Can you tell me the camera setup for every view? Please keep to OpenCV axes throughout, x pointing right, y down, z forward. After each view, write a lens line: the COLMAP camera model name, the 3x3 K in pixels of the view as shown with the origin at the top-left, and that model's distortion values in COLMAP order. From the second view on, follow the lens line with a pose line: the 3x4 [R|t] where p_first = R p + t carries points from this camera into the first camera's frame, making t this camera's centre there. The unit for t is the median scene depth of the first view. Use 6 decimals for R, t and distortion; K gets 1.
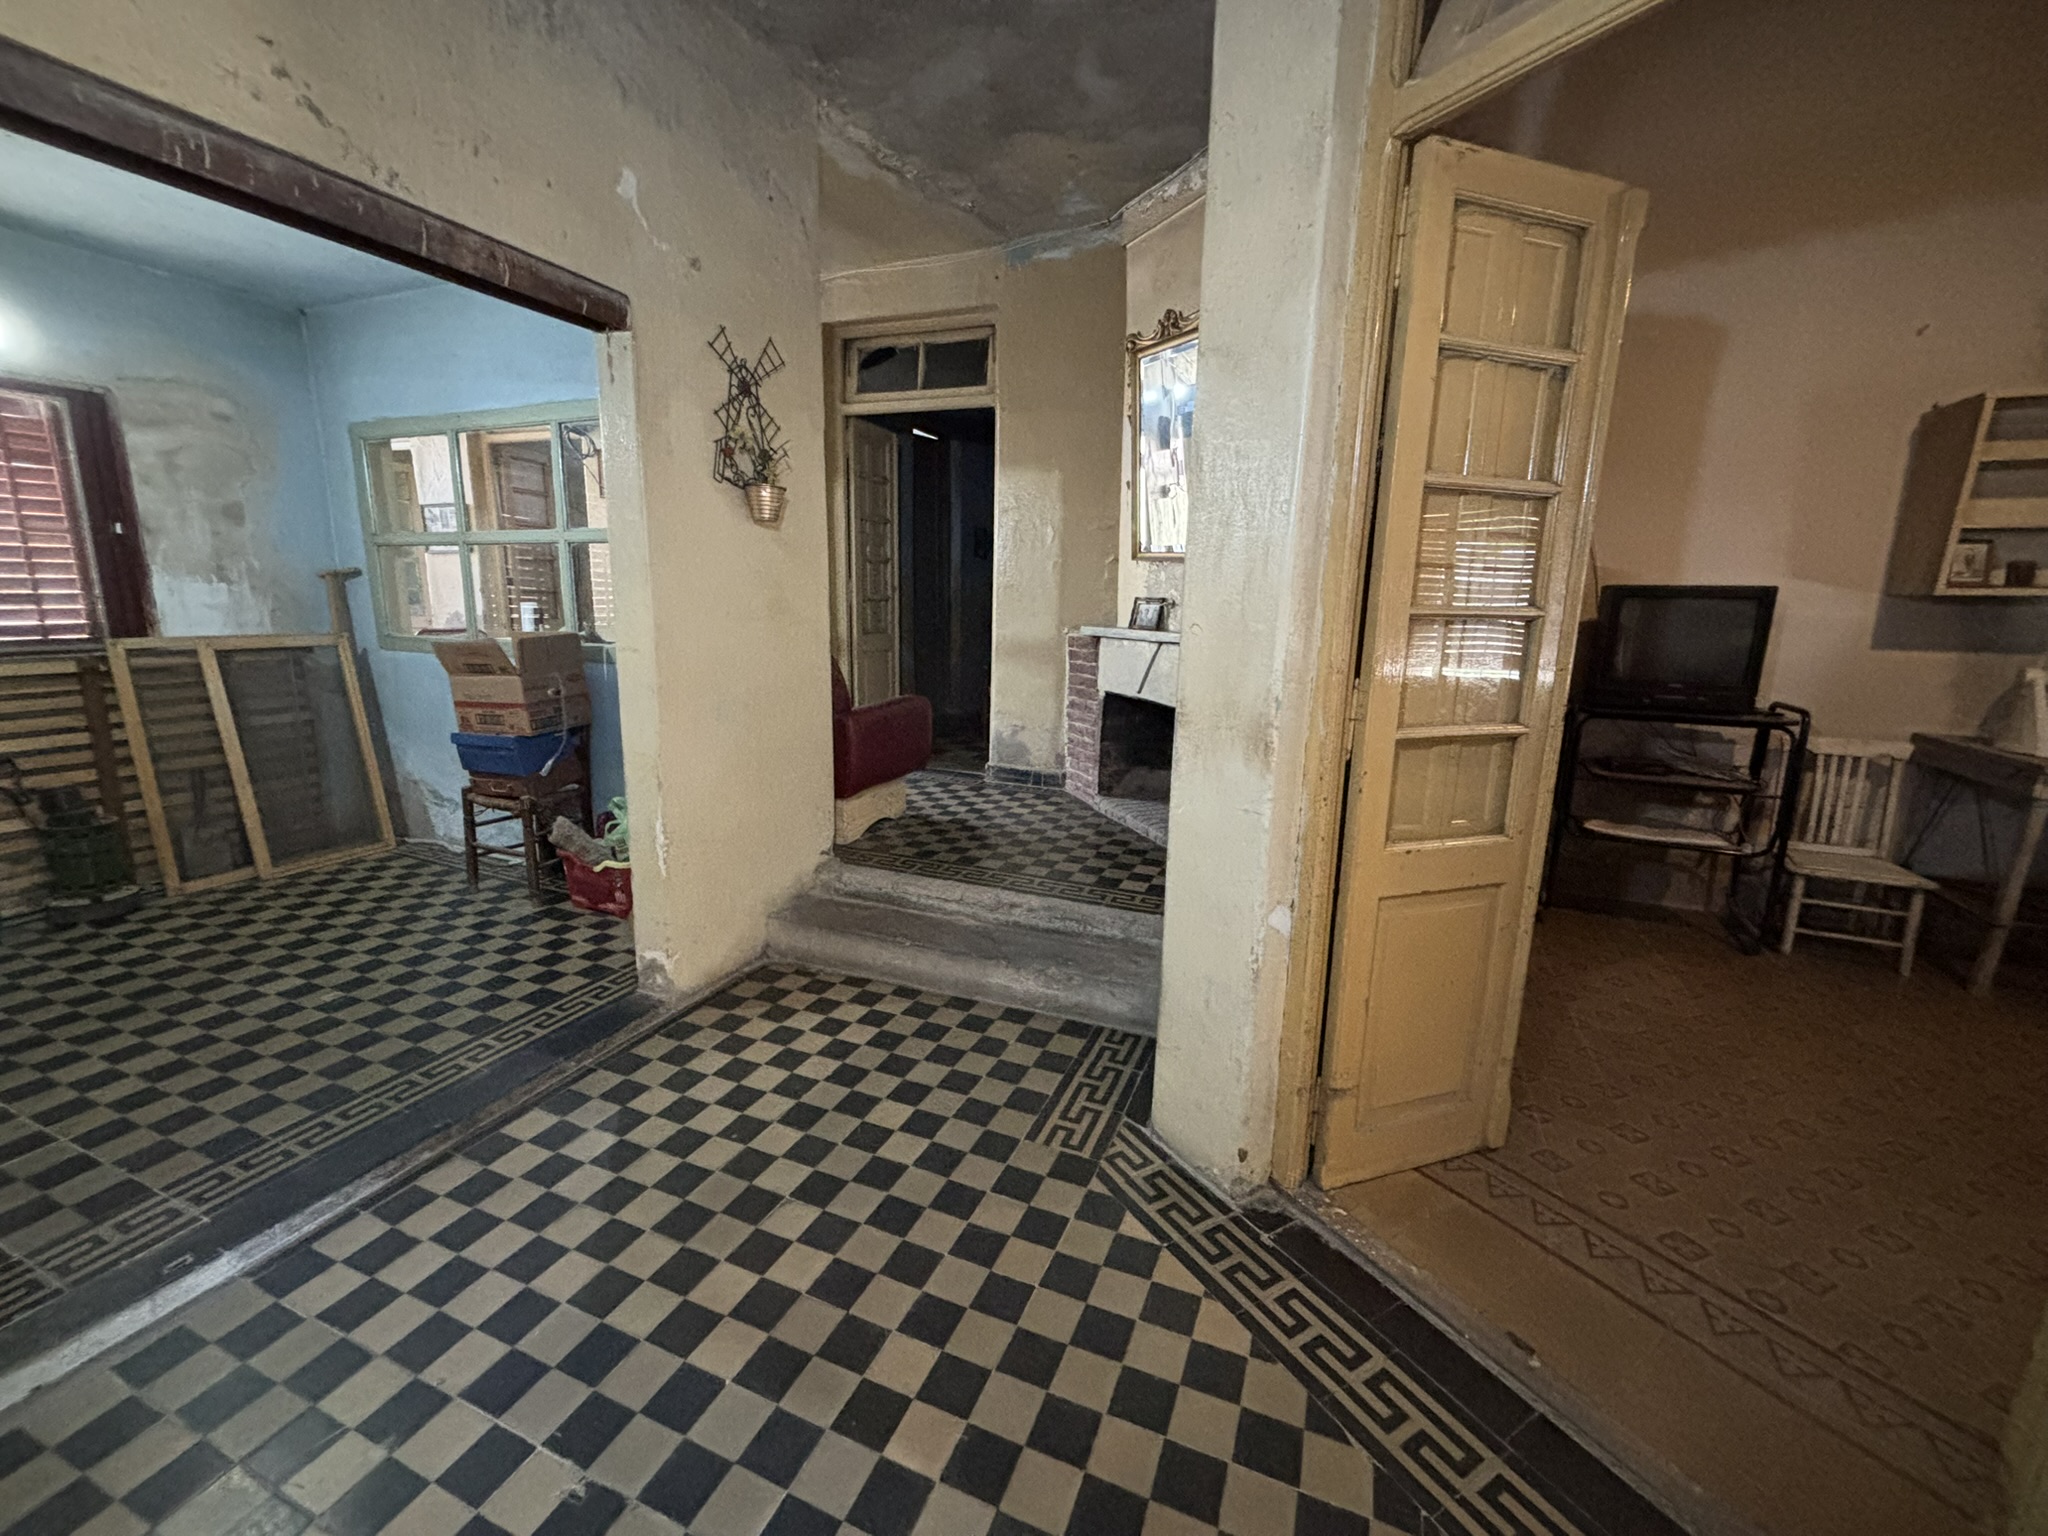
lens RADIAL K [[825.4, 0, 1017.1], [0, 825.4, 770.9], [0, 0, 1]] dist [-0.002924, 0.002479]
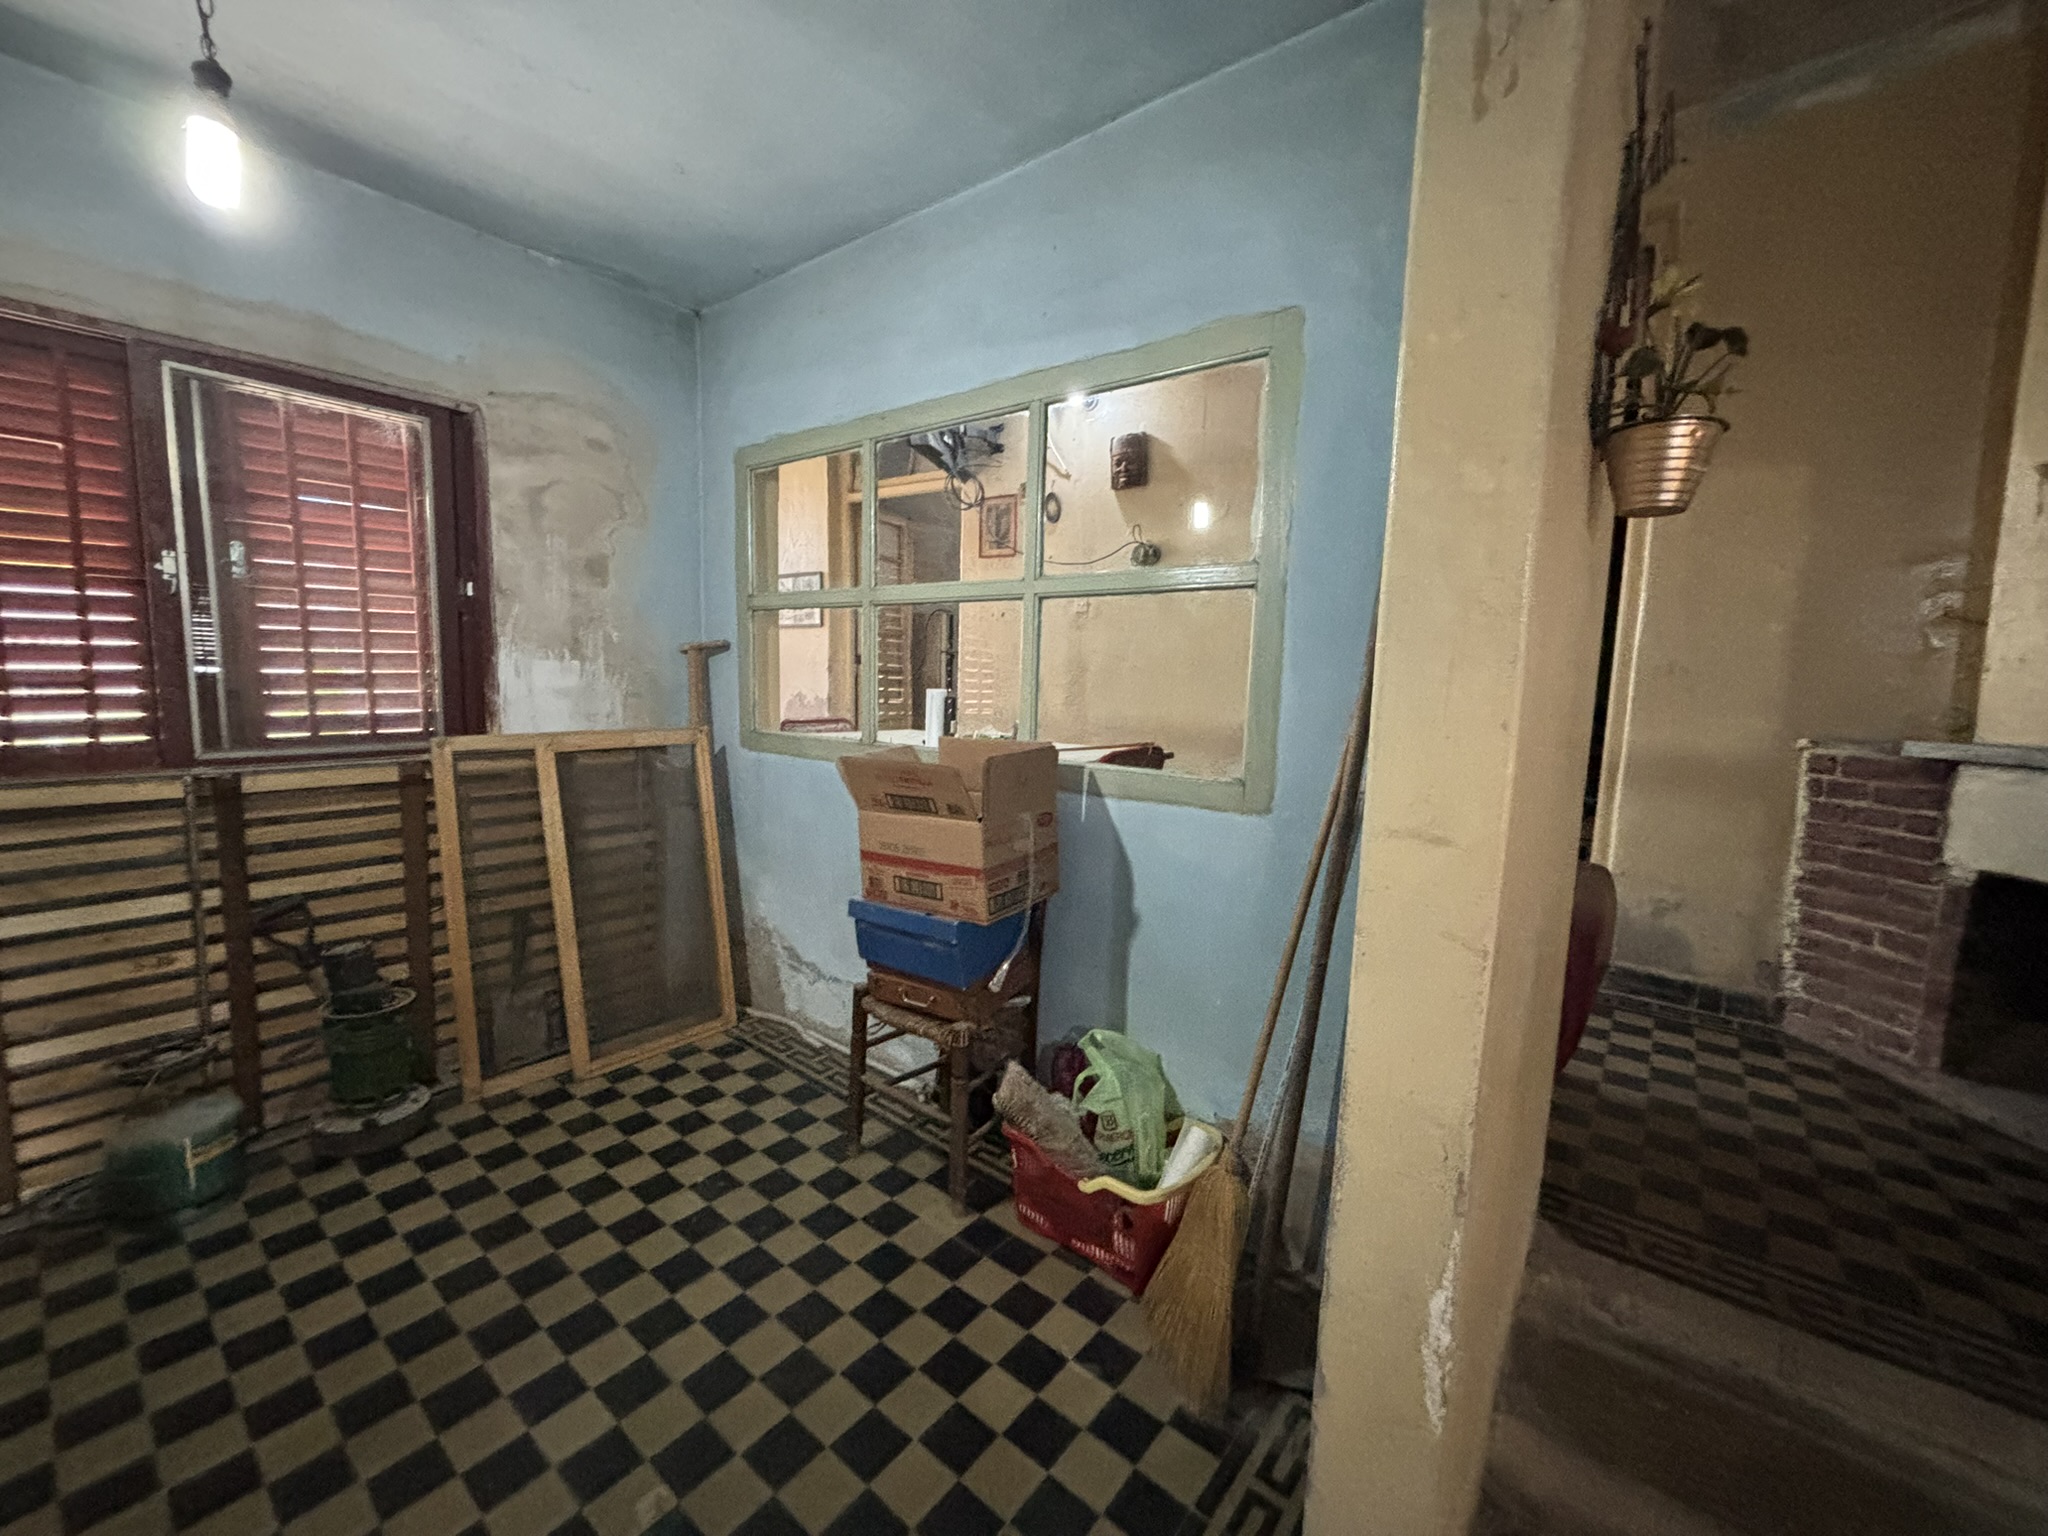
lens RADIAL K [[839.3, 0, 1013.2], [0, 839.3, 779.0], [0, 0, 1]] dist [0.000854, 0.000092]
pose [[0.957923, 0.039262, -0.284329, -0.416849], [-0.063557, 0.995024, -0.076727, -0.100098], [0.279902, 0.091569, 0.955652, 0.452330]]
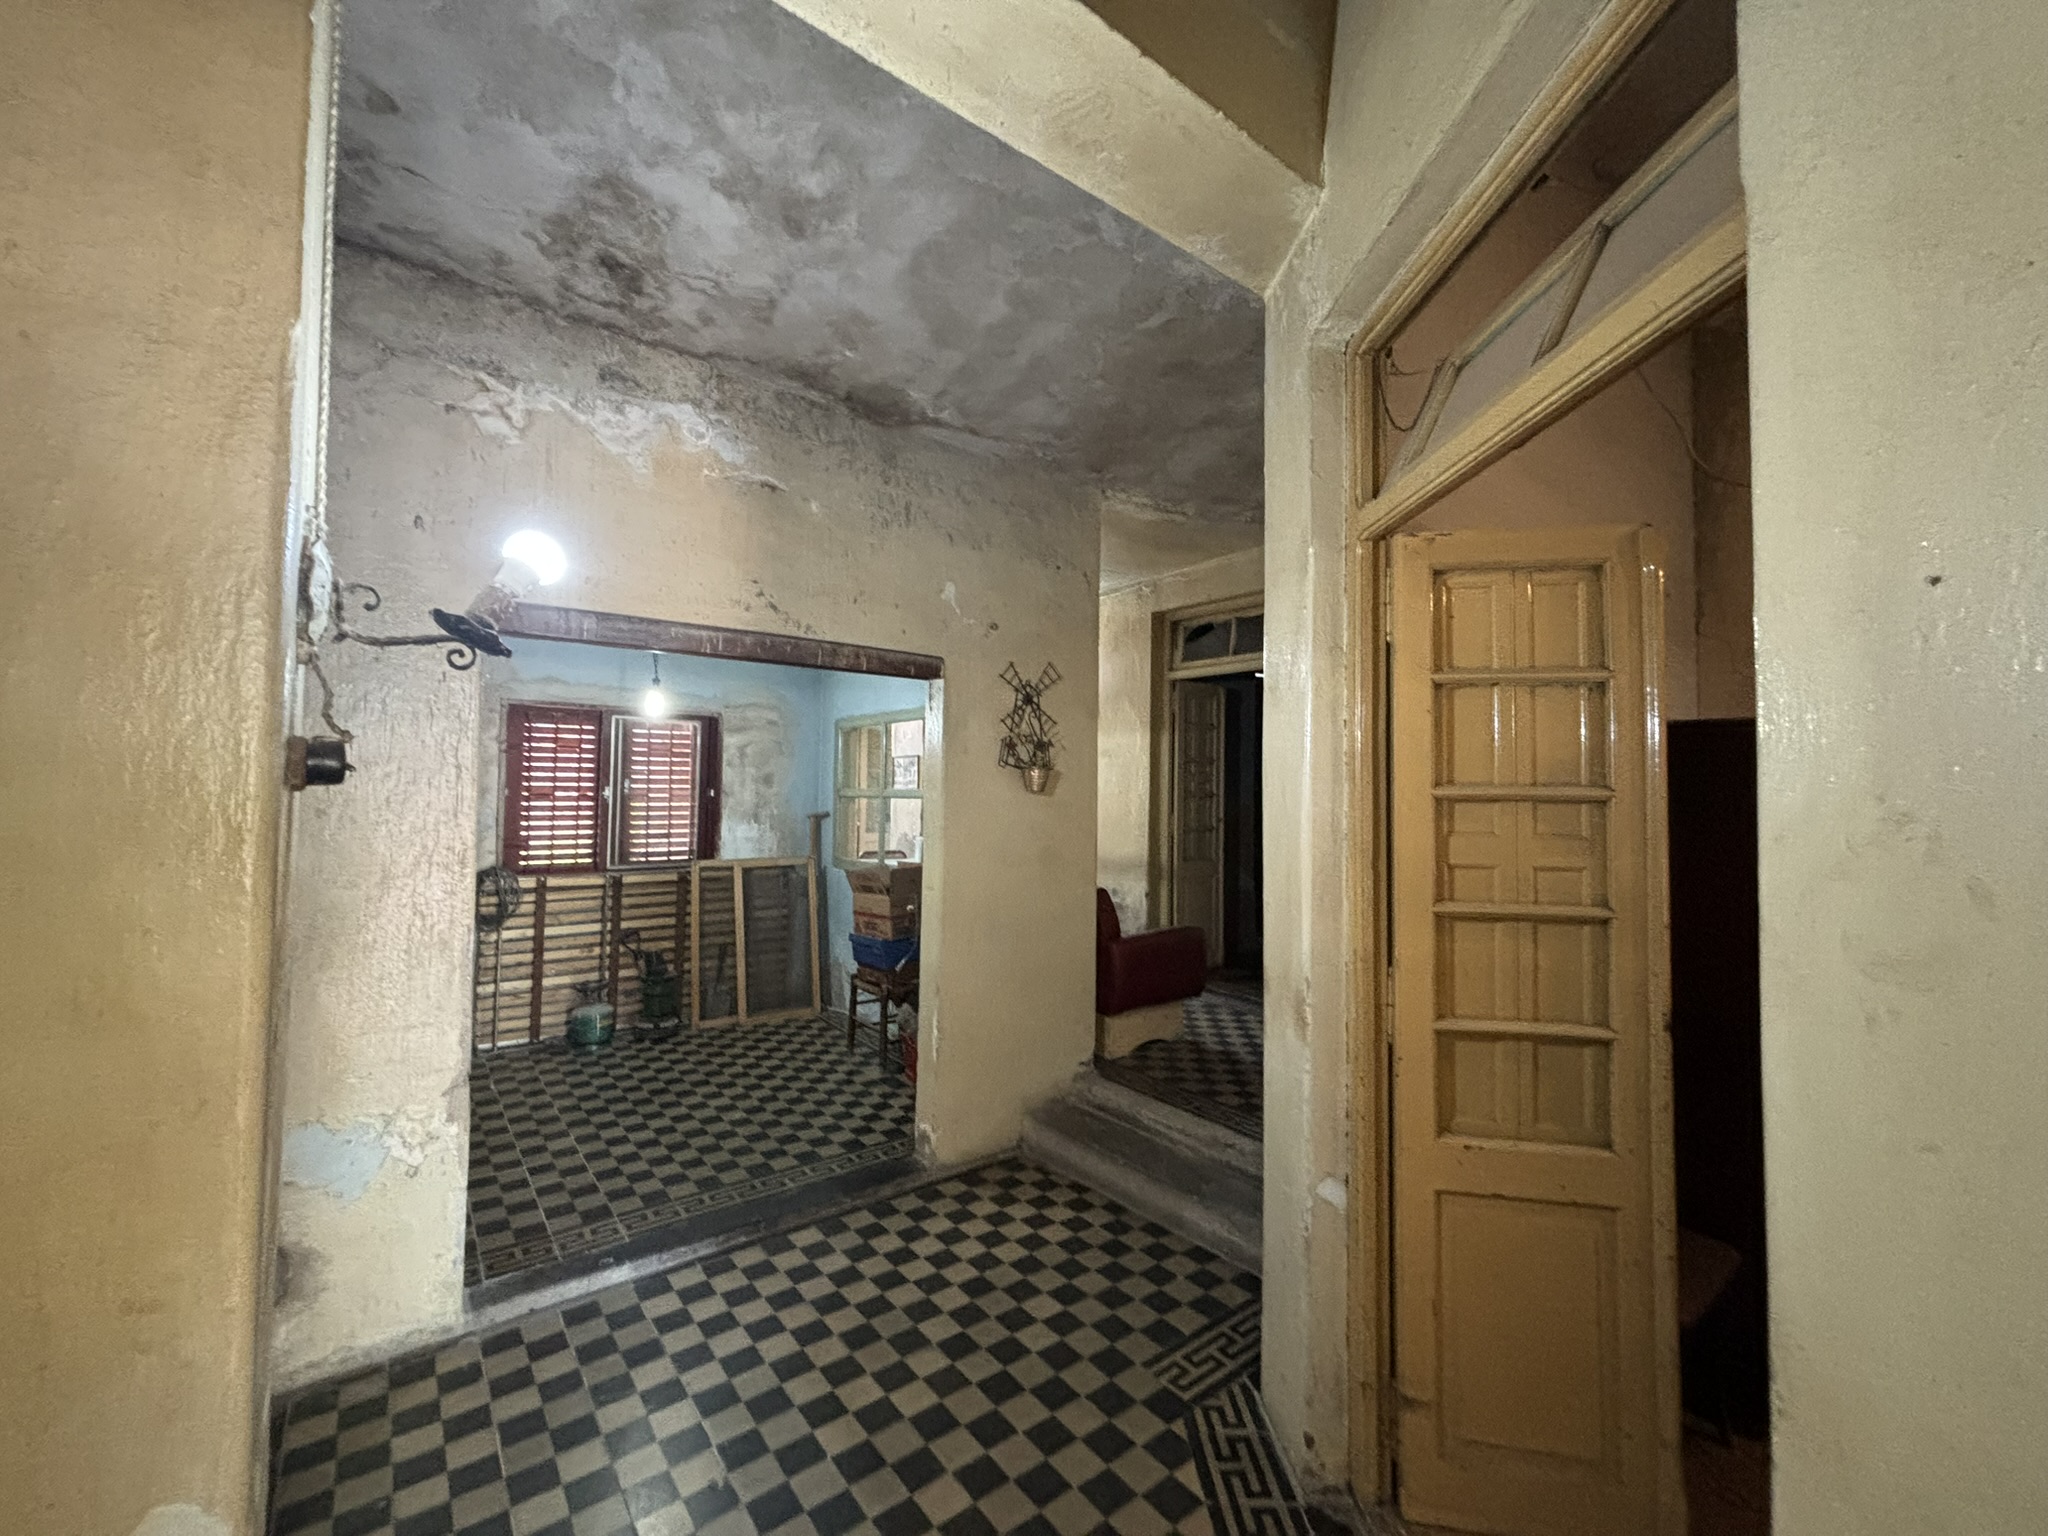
lens RADIAL K [[830.7, 0, 1011.6], [0, 830.7, 769.0], [0, 0, 1]] dist [0.001592, 0.000320]
pose [[0.868021, -0.024790, -0.495908, 0.267810], [-0.096456, 0.971308, -0.217389, -0.039347], [0.487068, 0.236531, 0.840724, -0.119323]]
